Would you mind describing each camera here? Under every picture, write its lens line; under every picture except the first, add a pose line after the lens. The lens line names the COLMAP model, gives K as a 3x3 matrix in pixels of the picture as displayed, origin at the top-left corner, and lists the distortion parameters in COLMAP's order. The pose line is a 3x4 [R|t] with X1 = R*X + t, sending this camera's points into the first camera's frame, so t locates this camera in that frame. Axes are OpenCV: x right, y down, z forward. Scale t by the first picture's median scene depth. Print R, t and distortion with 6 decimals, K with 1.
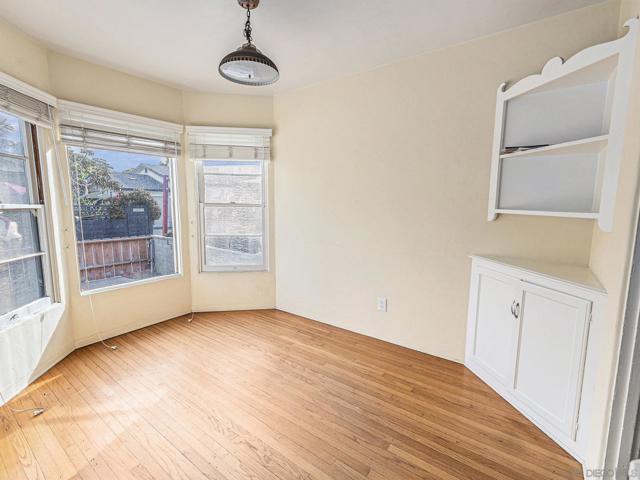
lens RADIAL K [[307.0, 0, 317.3], [0, 307.0, 240.9], [0, 0, 1]] dist [0.001306, 0.000410]
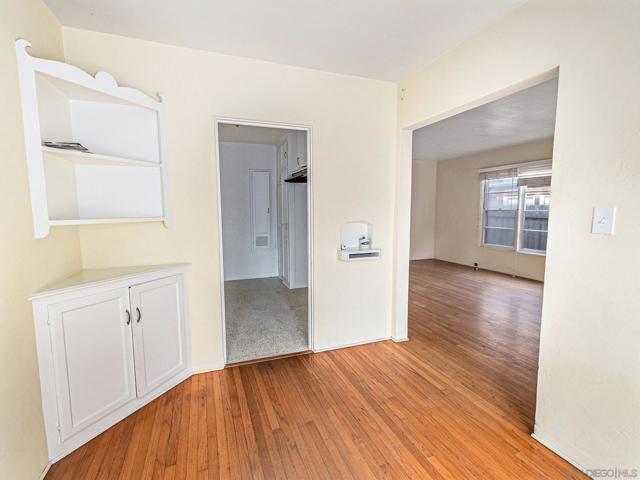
lens RADIAL K [[307.0, 0, 315.6], [0, 307.0, 239.8], [0, 0, 1]] dist [0.001306, 0.000410]
pose [[-0.841303, -0.052693, 0.537989, -1.248828], [0.071027, 0.975834, 0.206649, -0.605739], [-0.535877, 0.212067, -0.817229, 4.681064]]
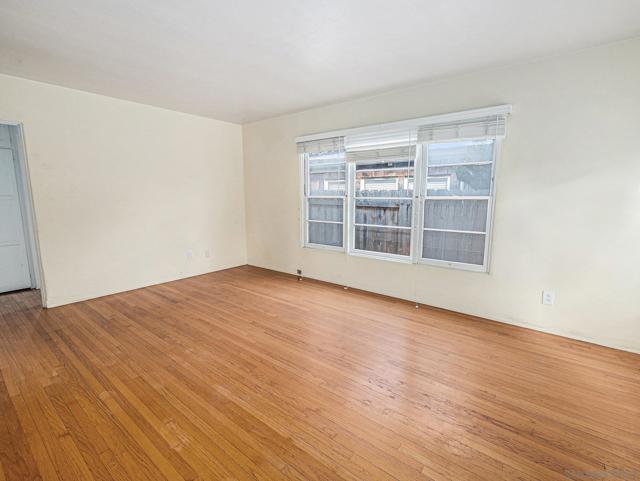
lens RADIAL K [[307.0, 0, 317.6], [0, 307.0, 241.8], [0, 0, 1]] dist [0.001306, 0.000410]
pose [[-0.999586, -0.006378, 0.028066, -1.144522], [0.001354, 0.963631, 0.267232, -0.405572], [-0.028750, 0.267159, -0.963223, 3.344061]]
